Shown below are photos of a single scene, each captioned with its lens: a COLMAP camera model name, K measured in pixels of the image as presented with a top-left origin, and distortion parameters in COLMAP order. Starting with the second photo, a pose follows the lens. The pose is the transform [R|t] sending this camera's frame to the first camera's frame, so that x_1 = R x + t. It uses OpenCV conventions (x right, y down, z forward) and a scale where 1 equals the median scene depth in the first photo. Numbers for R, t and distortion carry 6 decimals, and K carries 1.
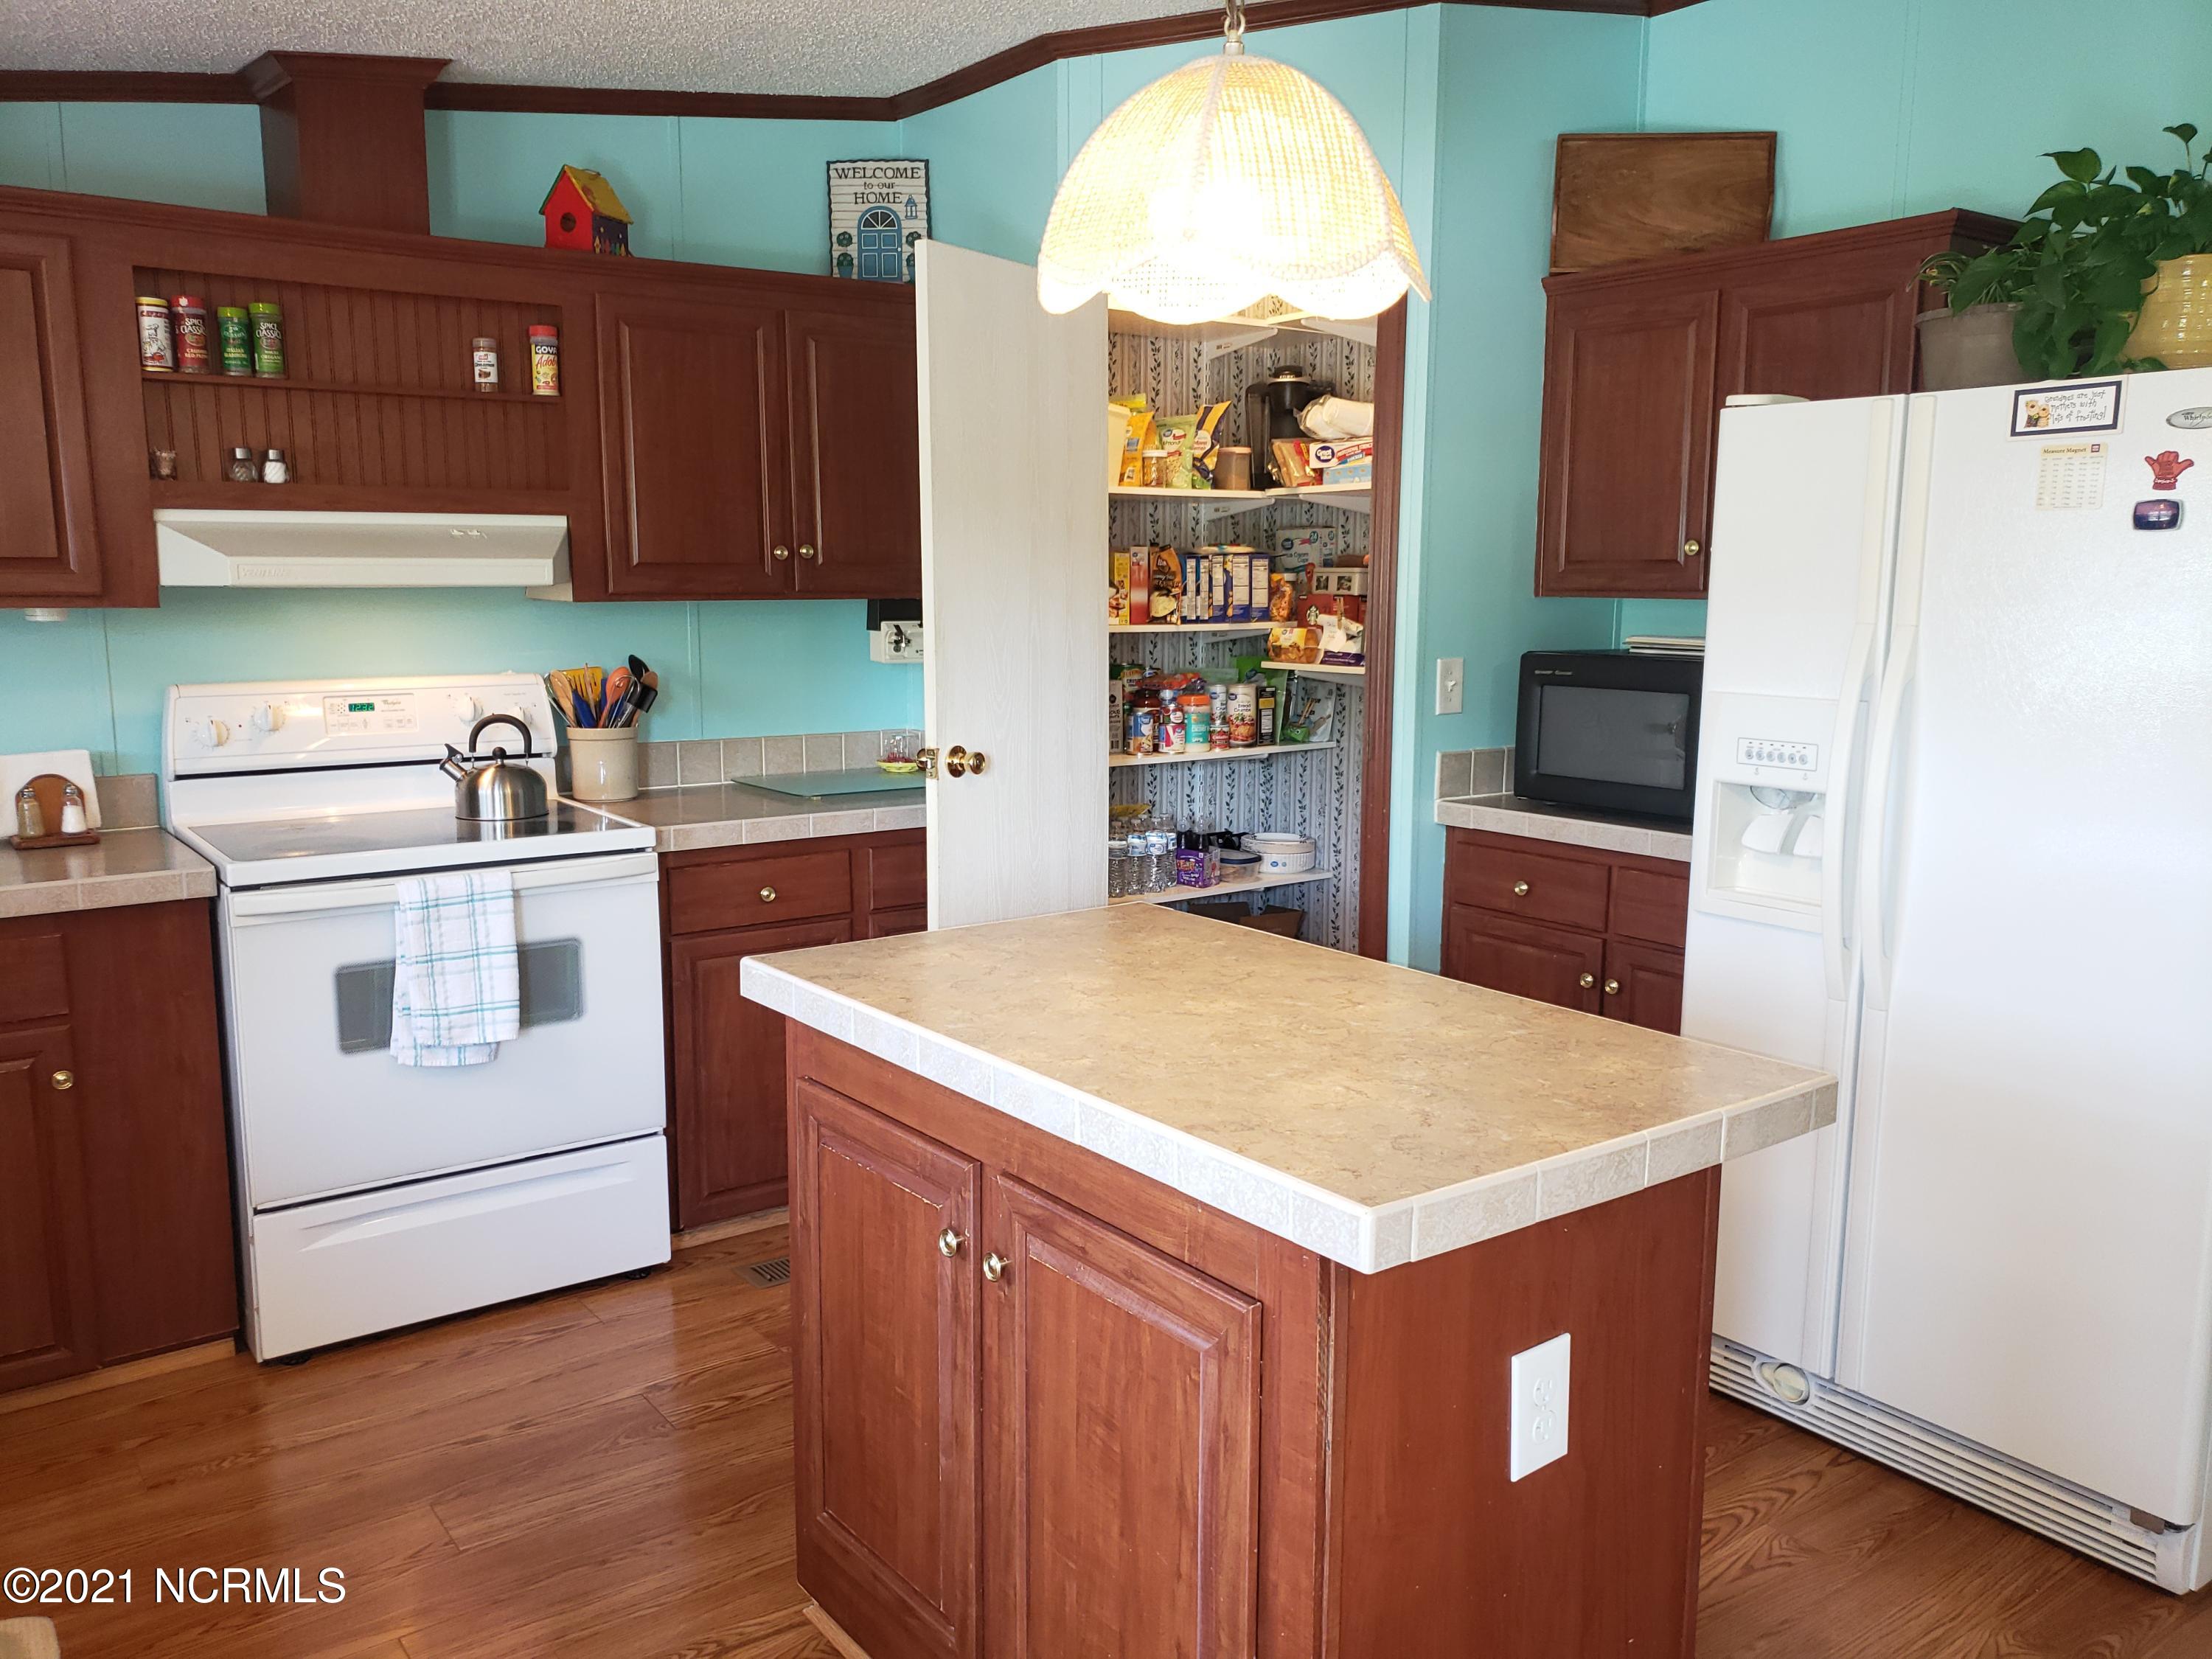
lens RADIAL K [[1696.0, 0, 1110.1], [0, 1696.0, 806.8], [0, 0, 1]] dist [0.015395, -0.010292]
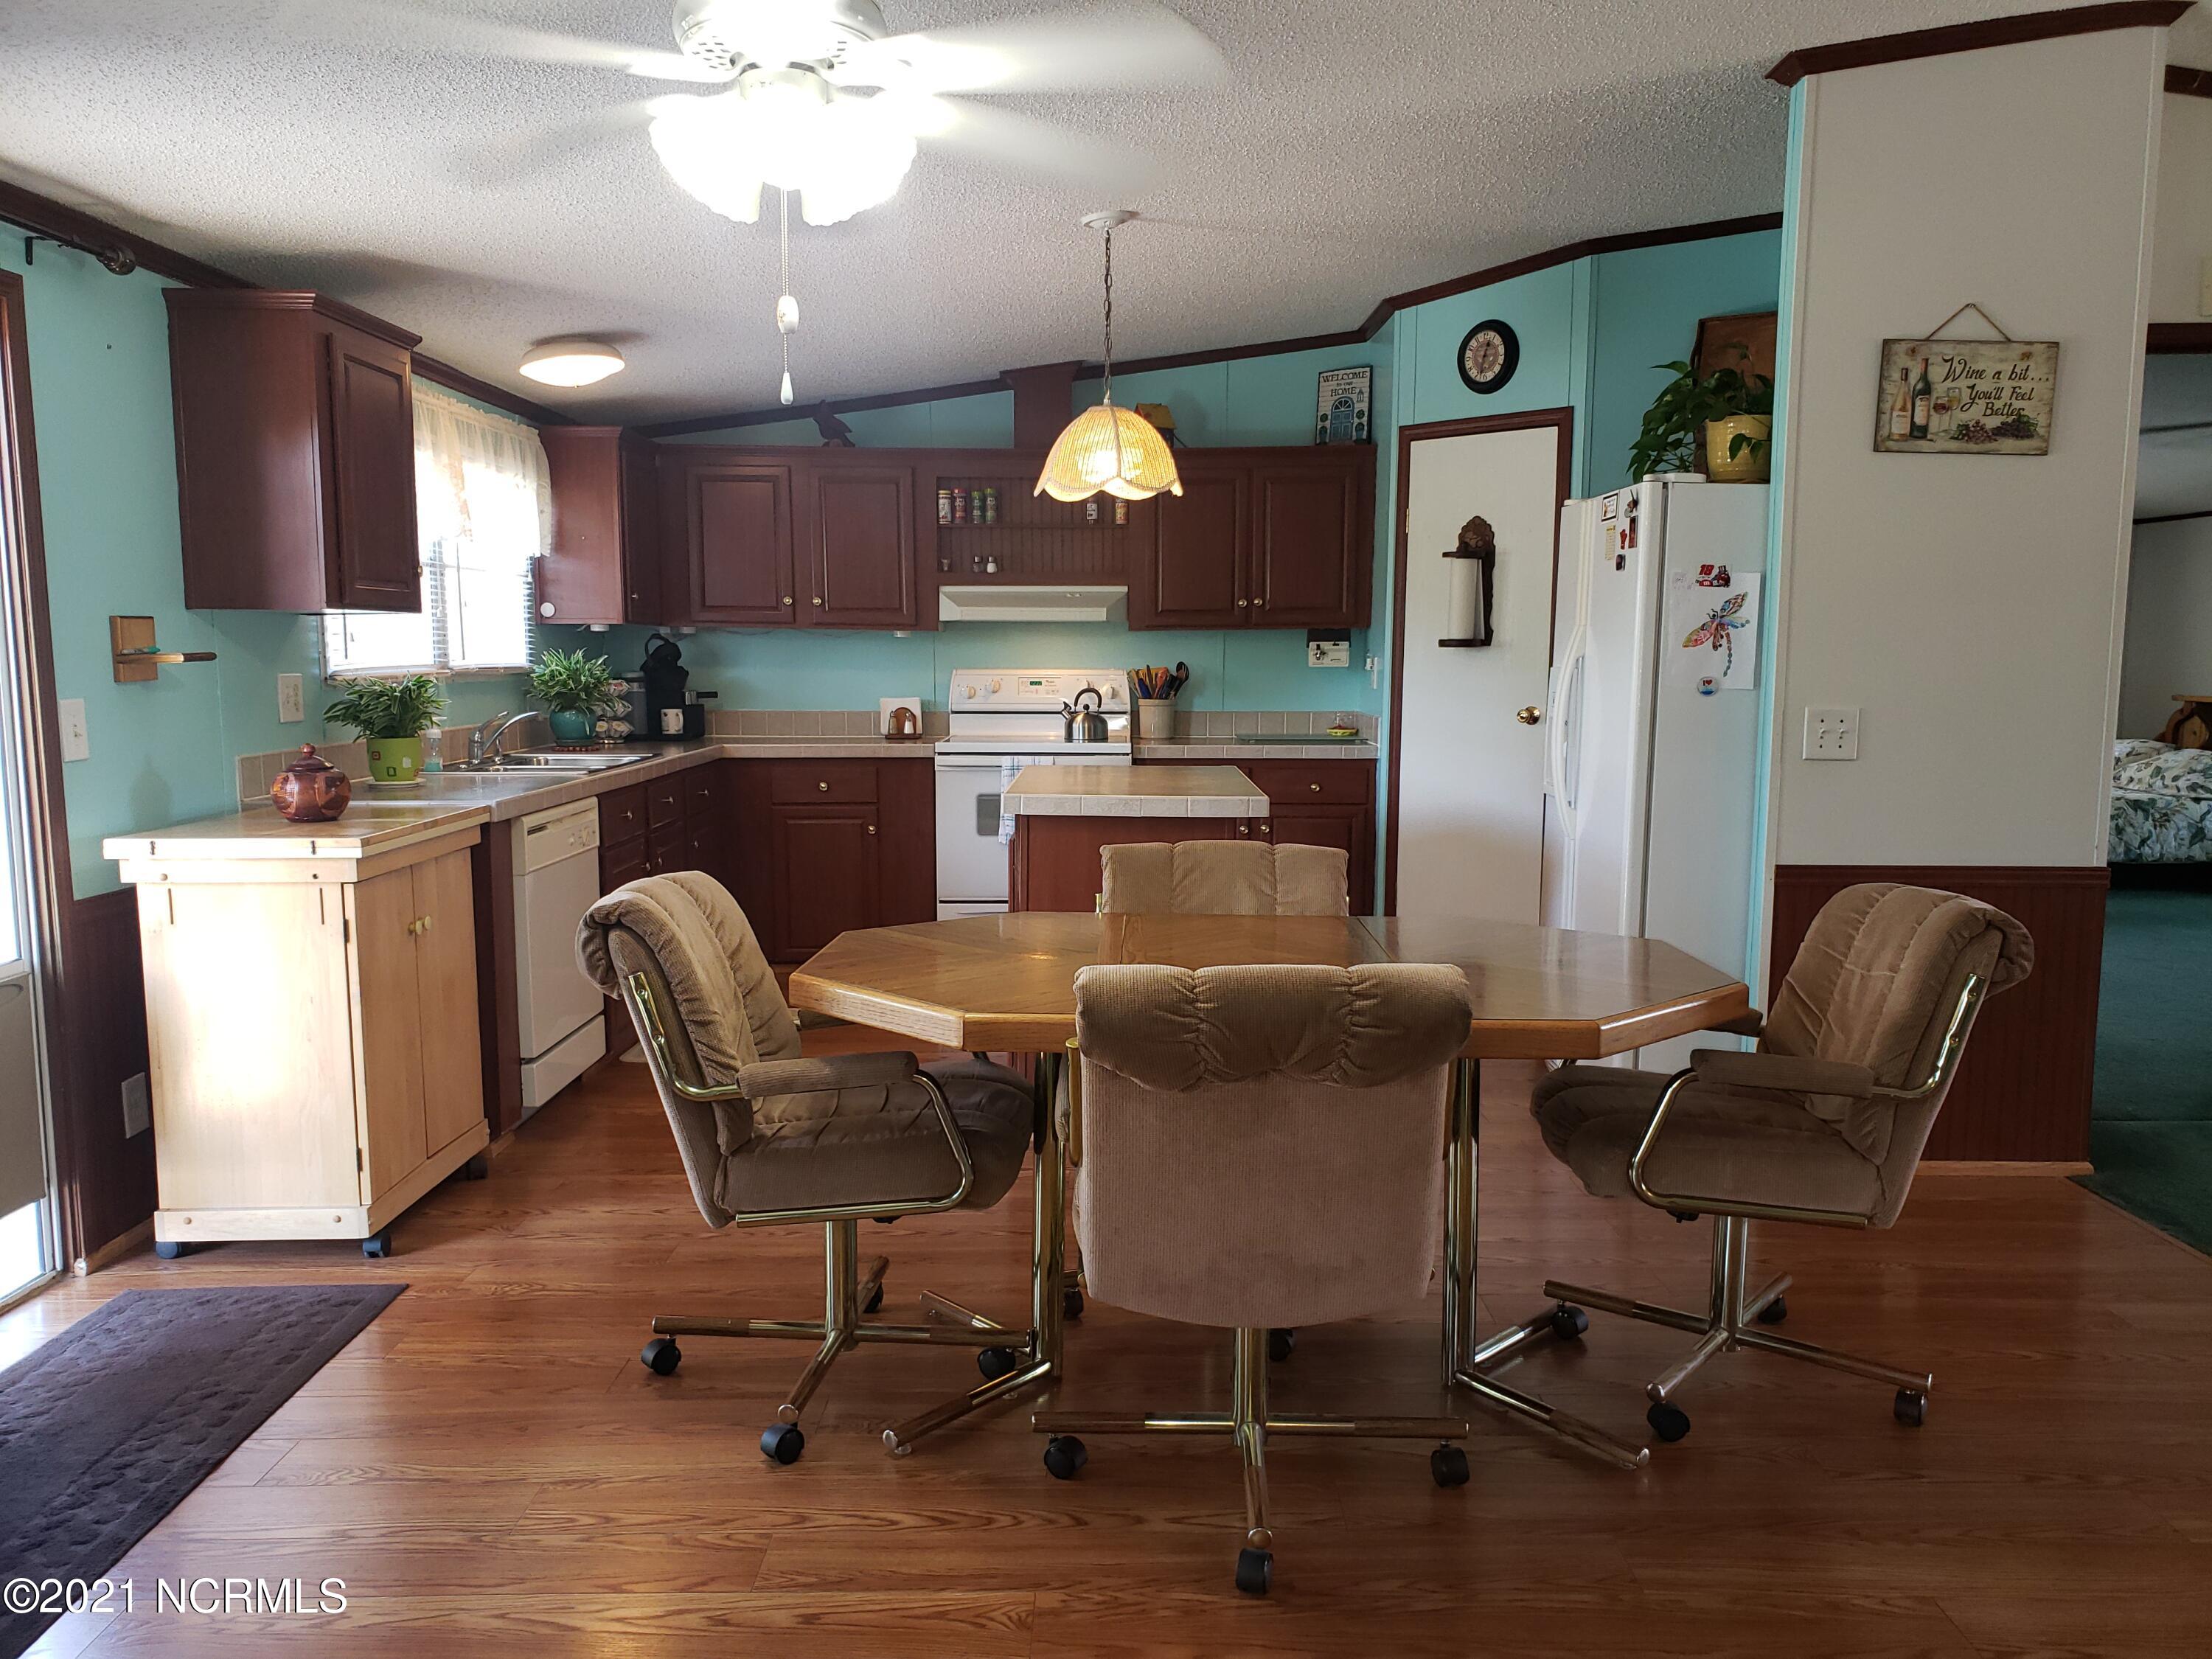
lens RADIAL K [[1696.0, 0, 1105.2], [0, 1696.0, 847.2], [0, 0, 1]] dist [0.015395, -0.010292]
pose [[0.798226, 0.069912, -0.598288, 0.872841], [-0.082557, 0.996566, 0.006306, 0.120360], [0.596674, 0.044359, 0.801257, -0.566930]]
